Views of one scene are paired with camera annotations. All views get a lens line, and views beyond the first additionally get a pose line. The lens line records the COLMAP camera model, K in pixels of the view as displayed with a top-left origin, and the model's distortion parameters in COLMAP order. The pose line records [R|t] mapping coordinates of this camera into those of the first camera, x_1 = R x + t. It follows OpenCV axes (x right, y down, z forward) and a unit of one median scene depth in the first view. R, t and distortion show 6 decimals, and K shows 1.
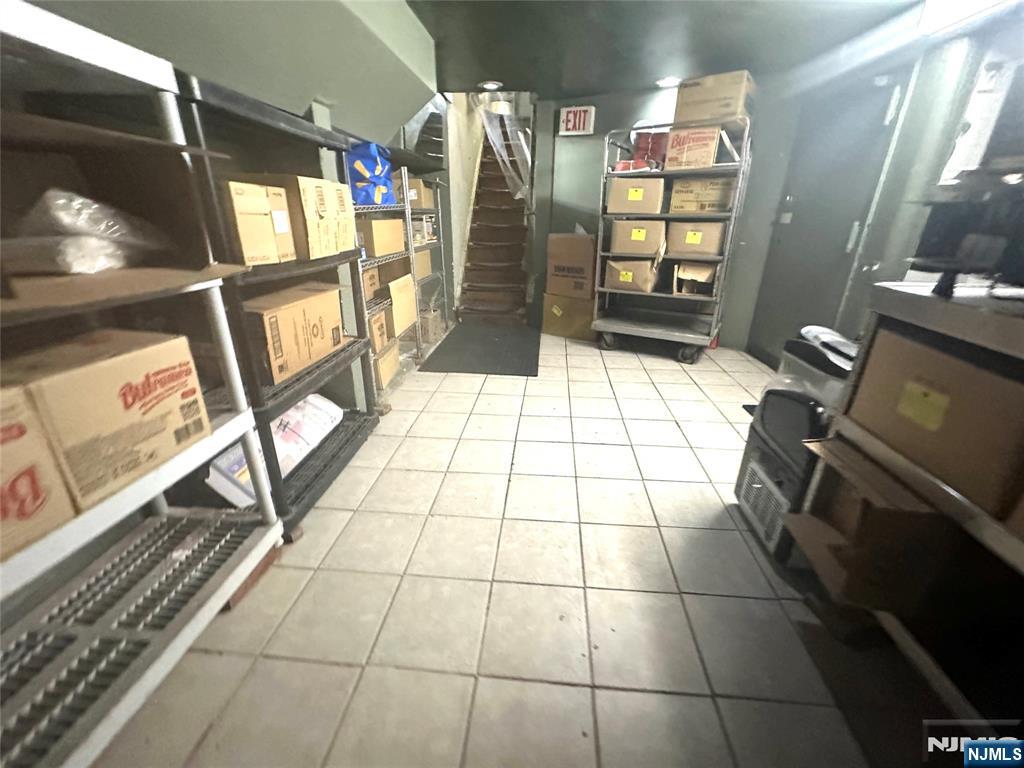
lens RADIAL K [[409.8, 0, 514.5], [0, 409.8, 380.5], [0, 0, 1]] dist [-0.002624, 0.000372]
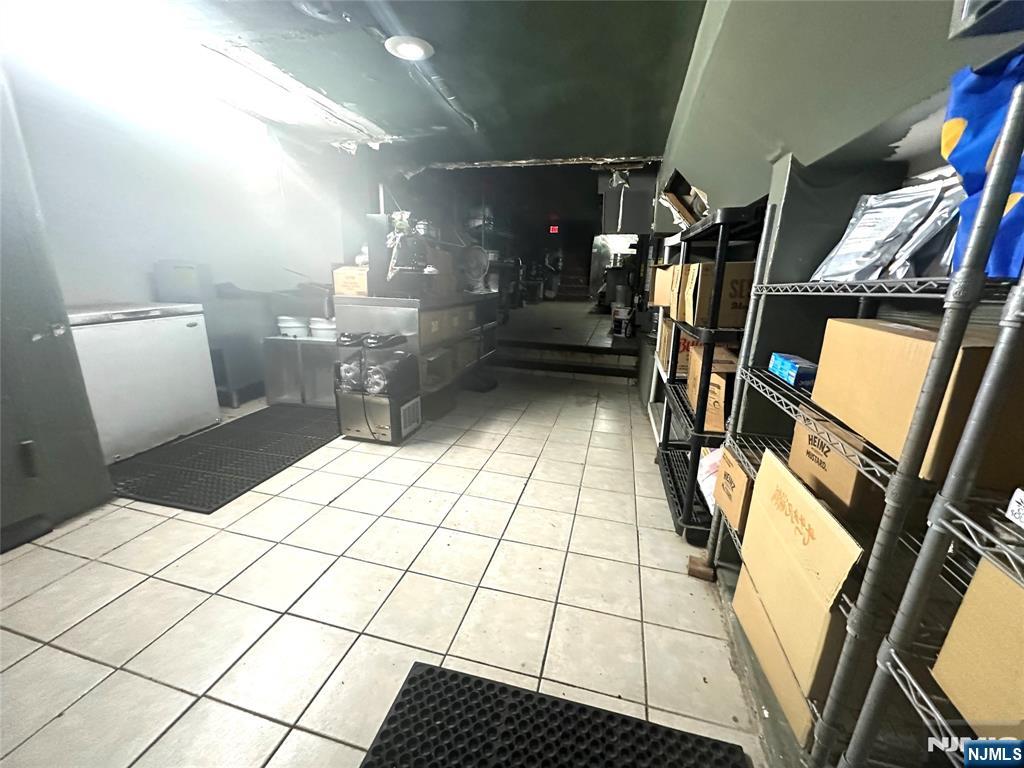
lens RADIAL K [[409.8, 0, 509.4], [0, 409.8, 384.7], [0, 0, 1]] dist [-0.002624, 0.000372]
pose [[-0.985505, -0.083571, 0.147635, -0.109541], [0.022060, 0.799731, 0.599953, -0.762670], [-0.168207, 0.594514, -0.786295, 1.808752]]
